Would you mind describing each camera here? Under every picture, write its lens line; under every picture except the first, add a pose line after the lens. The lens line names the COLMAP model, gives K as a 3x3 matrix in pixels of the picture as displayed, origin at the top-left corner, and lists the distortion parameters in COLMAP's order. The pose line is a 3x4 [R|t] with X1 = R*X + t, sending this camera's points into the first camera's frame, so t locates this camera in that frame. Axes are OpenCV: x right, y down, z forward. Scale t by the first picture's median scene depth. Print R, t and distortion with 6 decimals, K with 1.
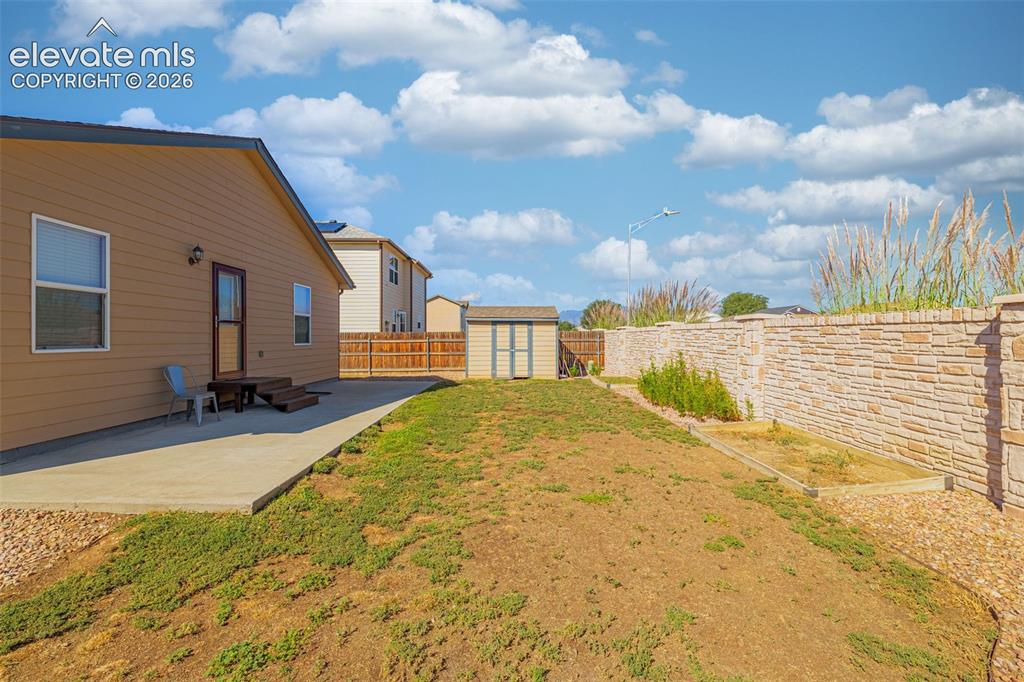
lens RADIAL K [[429.0, 0, 508.6], [0, 429.0, 334.5], [0, 0, 1]] dist [0.000696, 0.000218]
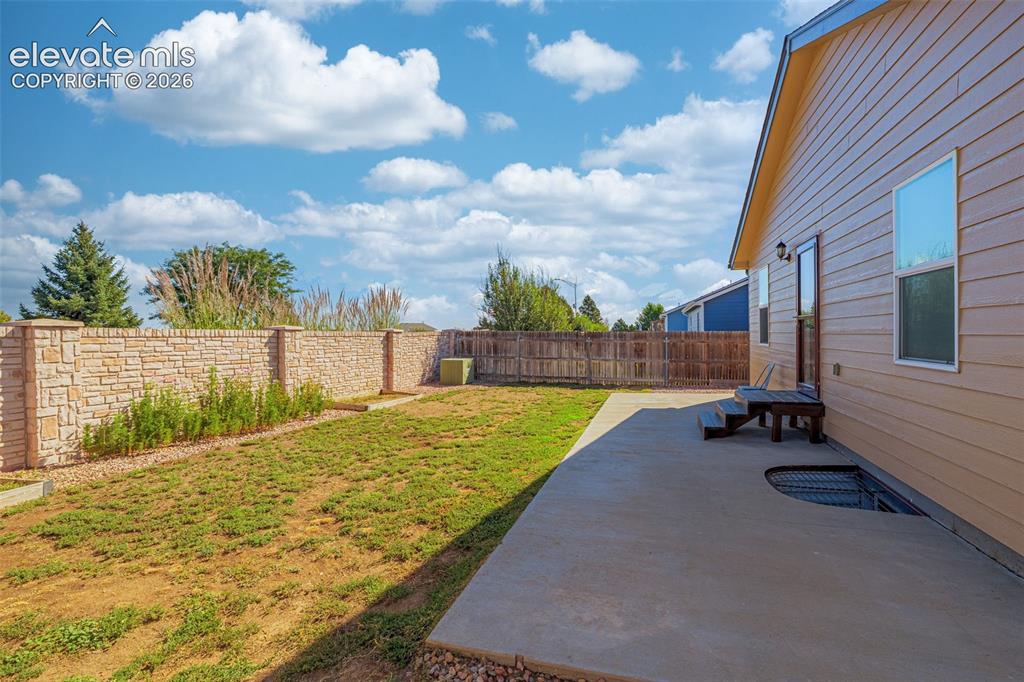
lens RADIAL K [[435.9, 0, 509.9], [0, 435.9, 331.3], [0, 0, 1]] dist [0.000208, 0.000223]
pose [[-0.946277, 0.010115, 0.323200, -0.483859], [0.005692, 0.999877, -0.014629, -0.011429], [-0.323308, -0.012003, -0.946218, 1.628217]]
